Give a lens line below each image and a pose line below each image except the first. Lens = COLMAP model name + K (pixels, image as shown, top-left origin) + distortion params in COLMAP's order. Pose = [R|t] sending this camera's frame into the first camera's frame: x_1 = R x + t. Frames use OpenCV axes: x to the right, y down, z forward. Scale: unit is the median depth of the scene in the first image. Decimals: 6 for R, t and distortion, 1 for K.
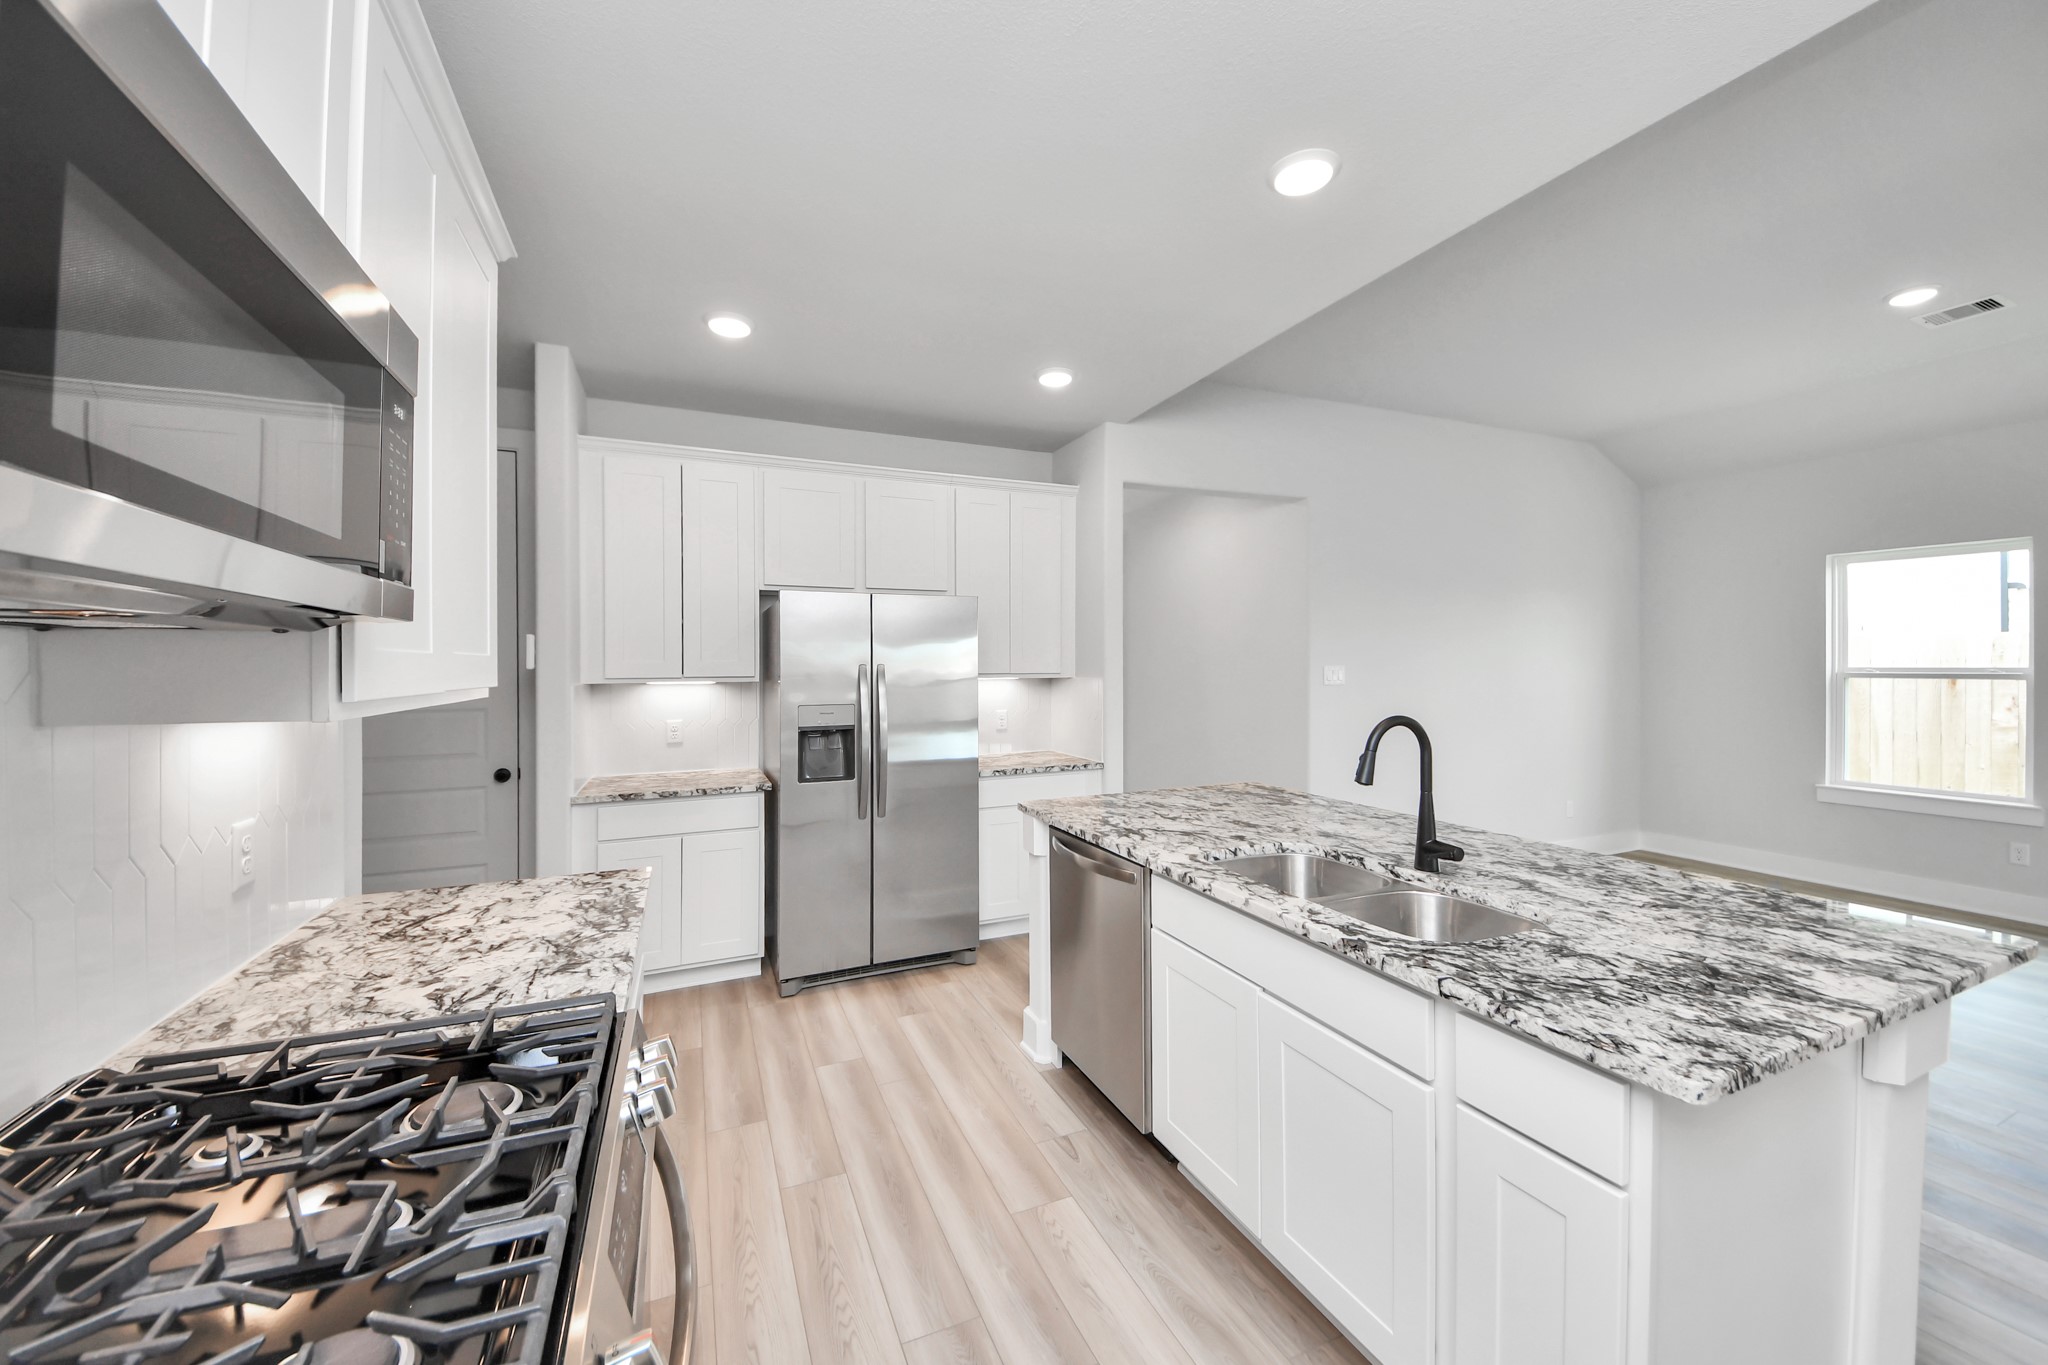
lens RADIAL K [[746.5, 0, 1048.1], [0, 746.5, 672.4], [0, 0, 1]] dist [0.006097, -0.007952]
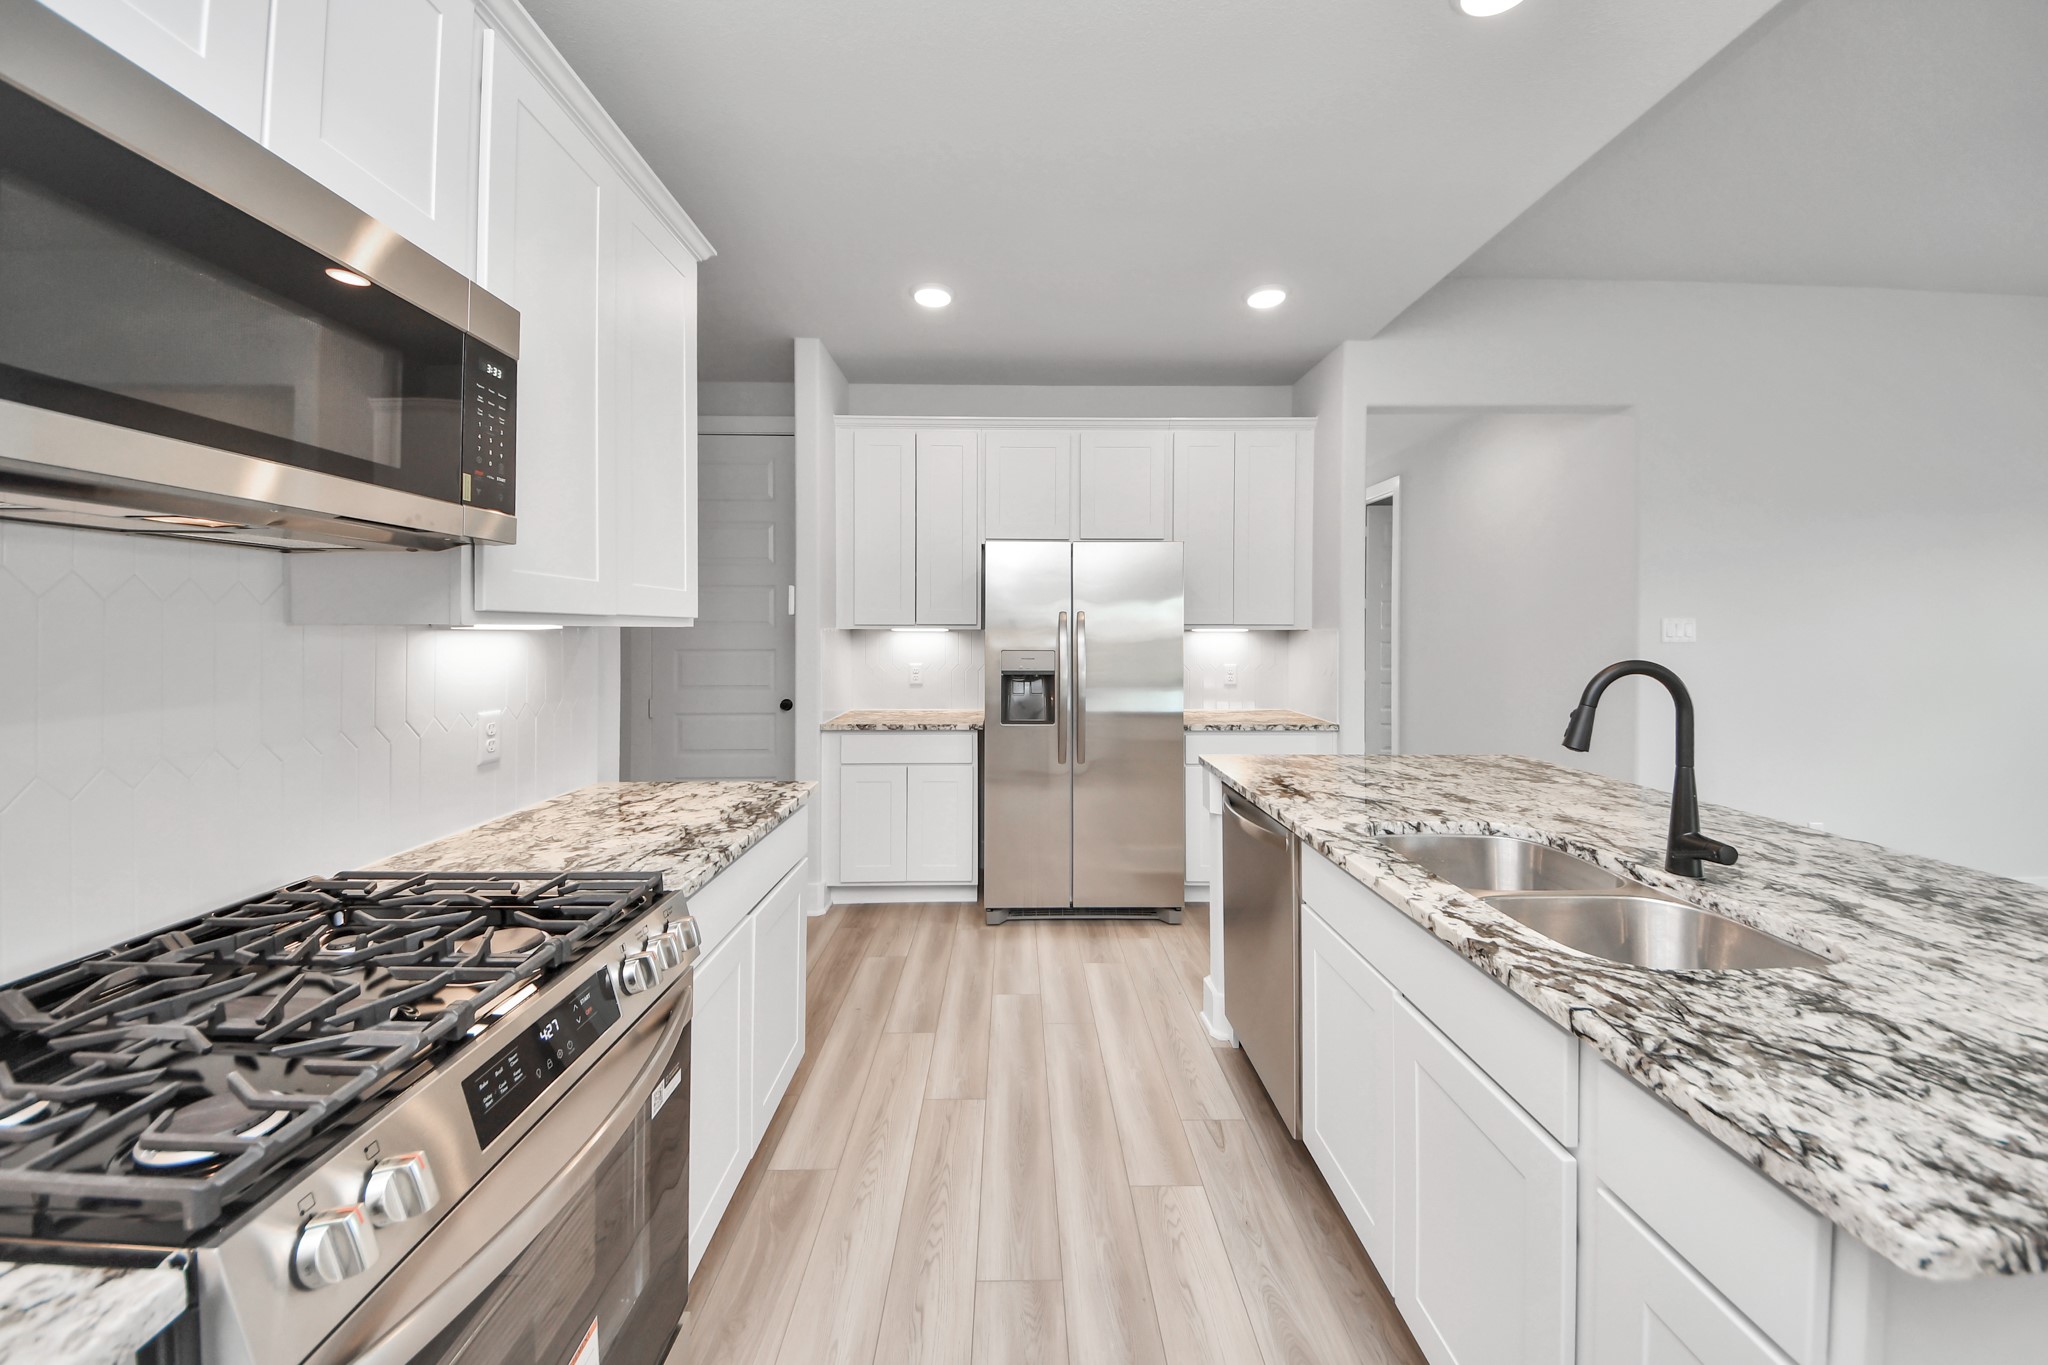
lens RADIAL K [[746.5, 0, 1040.5], [0, 746.5, 633.5], [0, 0, 1]] dist [0.006097, -0.007952]
pose [[0.925211, 0.006036, -0.379404, 0.160916], [-0.006124, 0.999981, 0.000974, 0.027469], [0.379403, 0.001423, 0.925231, 0.073263]]
